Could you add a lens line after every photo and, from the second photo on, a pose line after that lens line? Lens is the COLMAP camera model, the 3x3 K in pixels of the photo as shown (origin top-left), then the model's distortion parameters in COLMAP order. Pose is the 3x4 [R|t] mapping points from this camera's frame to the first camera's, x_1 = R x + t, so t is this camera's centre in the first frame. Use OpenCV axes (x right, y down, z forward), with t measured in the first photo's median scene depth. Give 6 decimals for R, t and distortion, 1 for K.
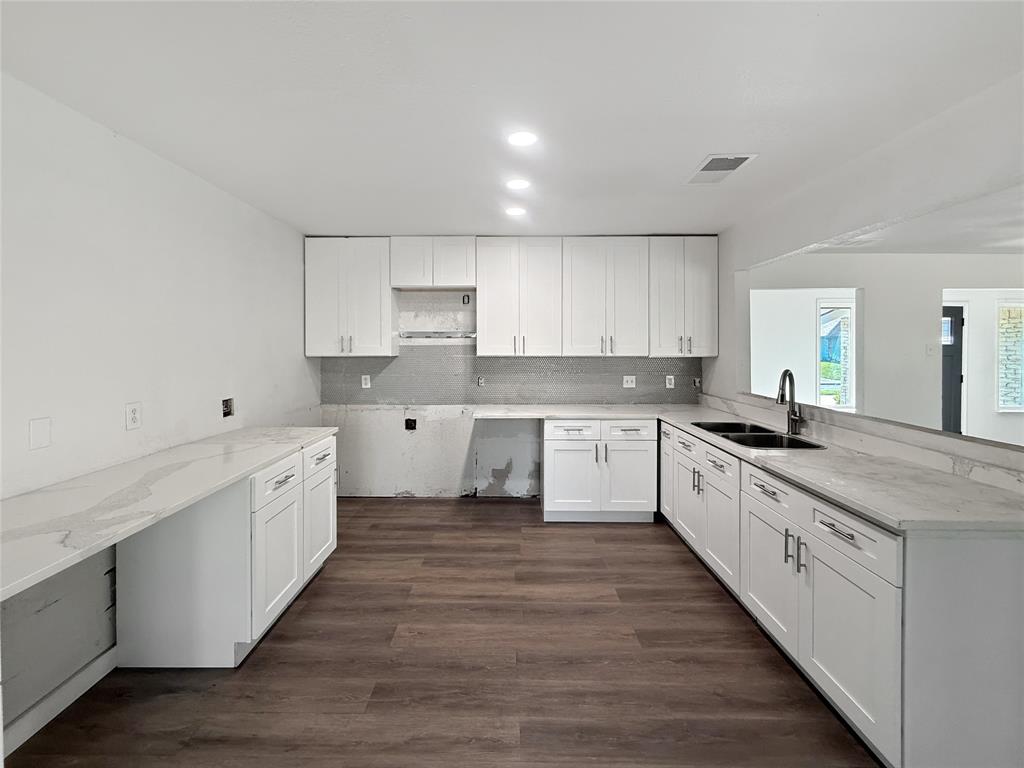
lens RADIAL K [[429.1, 0, 504.1], [0, 429.1, 347.6], [0, 0, 1]] dist [-0.000393, 0.000165]
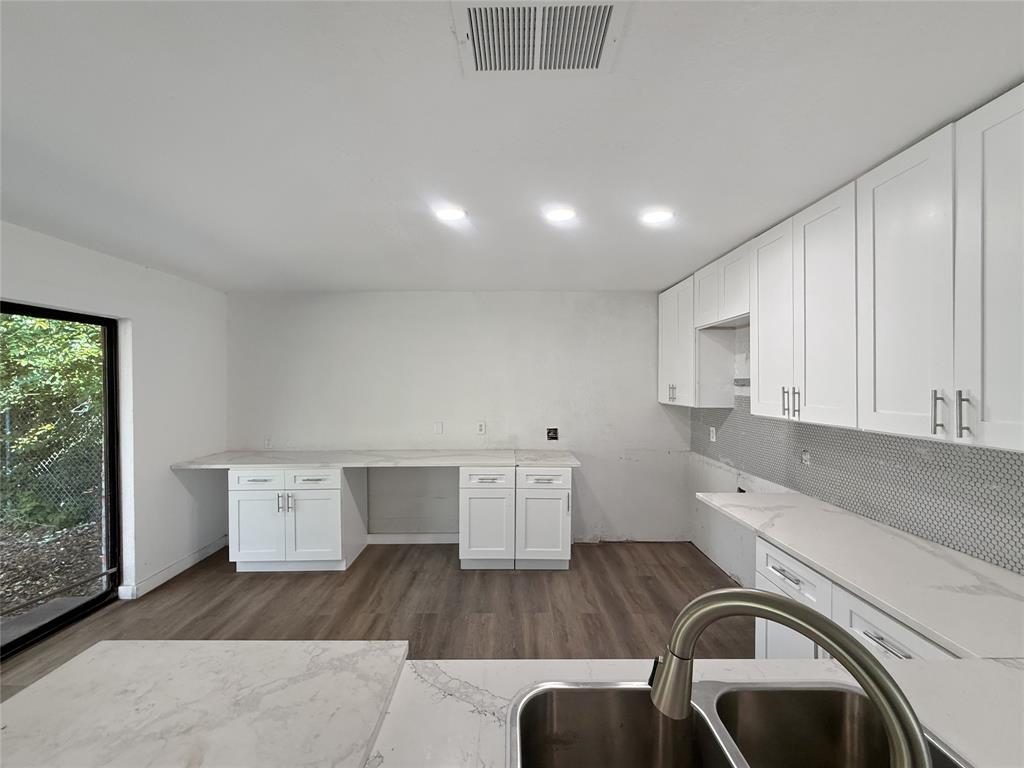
lens RADIAL K [[421.6, 0, 512.0], [0, 421.6, 384.0], [0, 0, 1]] dist [-0.001087, -0.000050]
pose [[0.000192, 0.005580, -0.999984, 0.741855], [-0.003570, 0.999978, 0.005579, -0.039392], [0.999994, 0.003569, 0.000212, 0.761033]]
